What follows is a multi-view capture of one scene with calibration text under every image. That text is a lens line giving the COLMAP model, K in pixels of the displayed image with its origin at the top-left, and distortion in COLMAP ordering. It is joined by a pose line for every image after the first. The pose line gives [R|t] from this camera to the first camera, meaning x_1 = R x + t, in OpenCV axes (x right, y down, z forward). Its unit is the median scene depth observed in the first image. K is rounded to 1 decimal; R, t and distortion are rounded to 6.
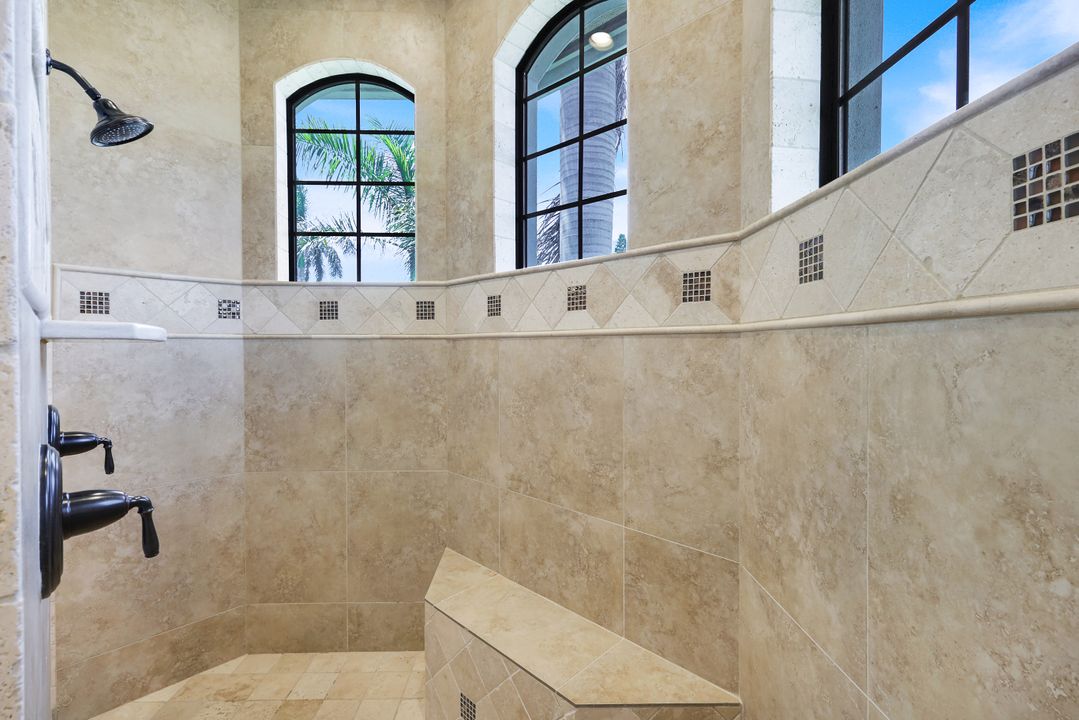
lens RADIAL K [[475.2, 0, 539.4], [0, 475.2, 354.6], [0, 0, 1]] dist [0.000135, 0.000042]
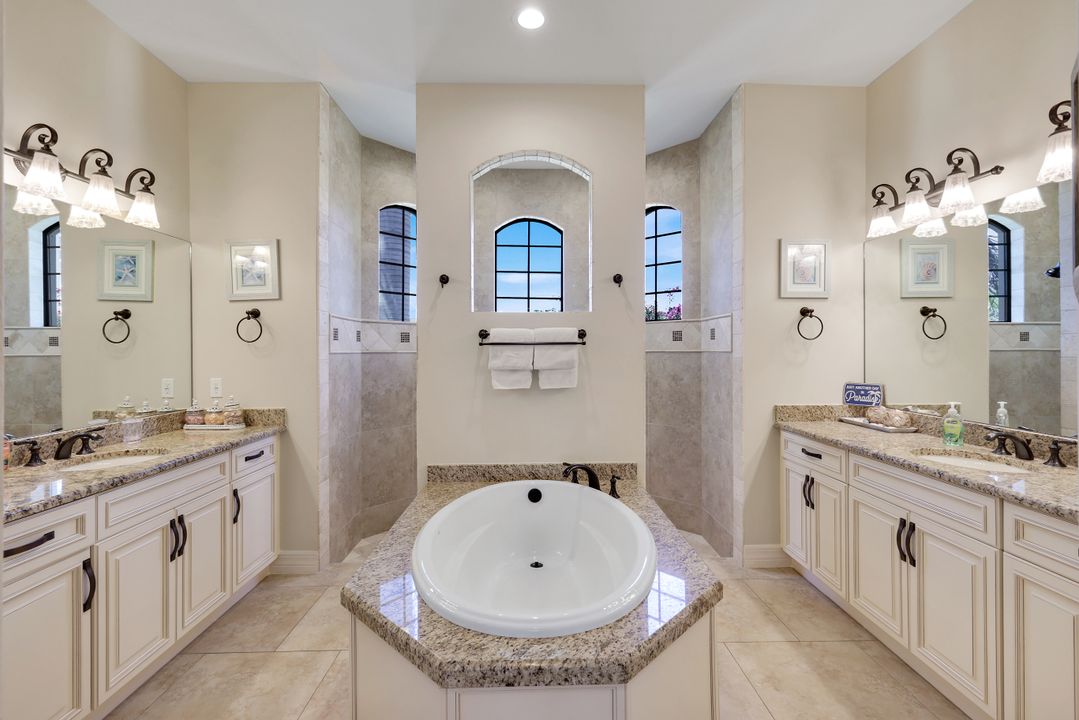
lens RADIAL K [[475.2, 0, 539.4], [0, 475.2, 354.6], [0, 0, 1]] dist [0.000135, 0.000042]
pose [[0.701323, -0.006076, 0.712818, -1.387058], [0.014643, 0.999875, -0.005883, -0.008666], [-0.712694, 0.014564, 0.701324, -0.654020]]
